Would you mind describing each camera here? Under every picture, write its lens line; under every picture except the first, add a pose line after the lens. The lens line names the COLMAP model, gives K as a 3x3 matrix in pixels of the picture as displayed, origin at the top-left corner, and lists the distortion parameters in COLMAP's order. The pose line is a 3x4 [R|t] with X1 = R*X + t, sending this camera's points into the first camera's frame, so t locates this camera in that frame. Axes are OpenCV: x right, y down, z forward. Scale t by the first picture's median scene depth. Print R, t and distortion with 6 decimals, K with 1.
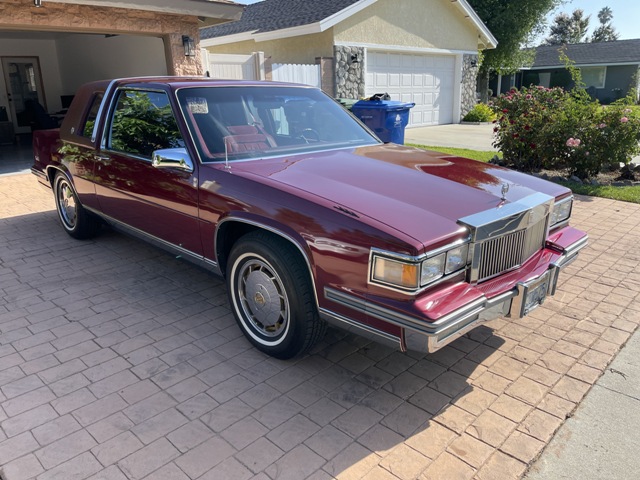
lens RADIAL K [[488.4, 0, 320.0], [0, 488.4, 240.0], [0, 0, 1]] dist [0.082385, -0.127044]
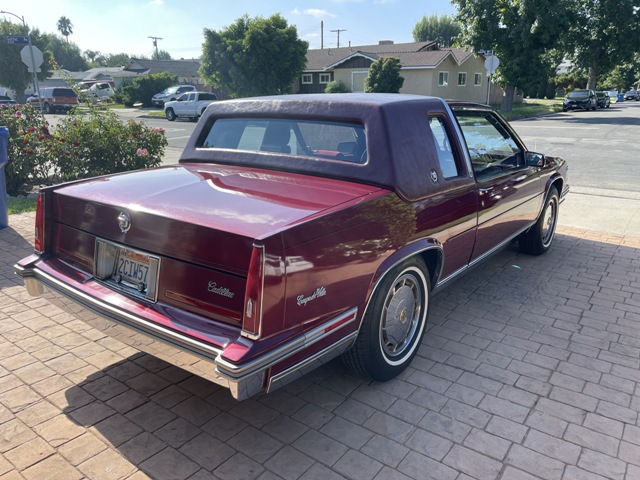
lens RADIAL K [[488.4, 0, 320.0], [0, 488.4, 240.0], [0, 0, 1]] dist [0.082385, -0.127044]
pose [[-0.136911, -0.265665, 0.954294, -1.278115], [0.295783, 0.908453, 0.295339, -0.437317], [-0.945393, 0.322699, -0.045798, 1.381998]]
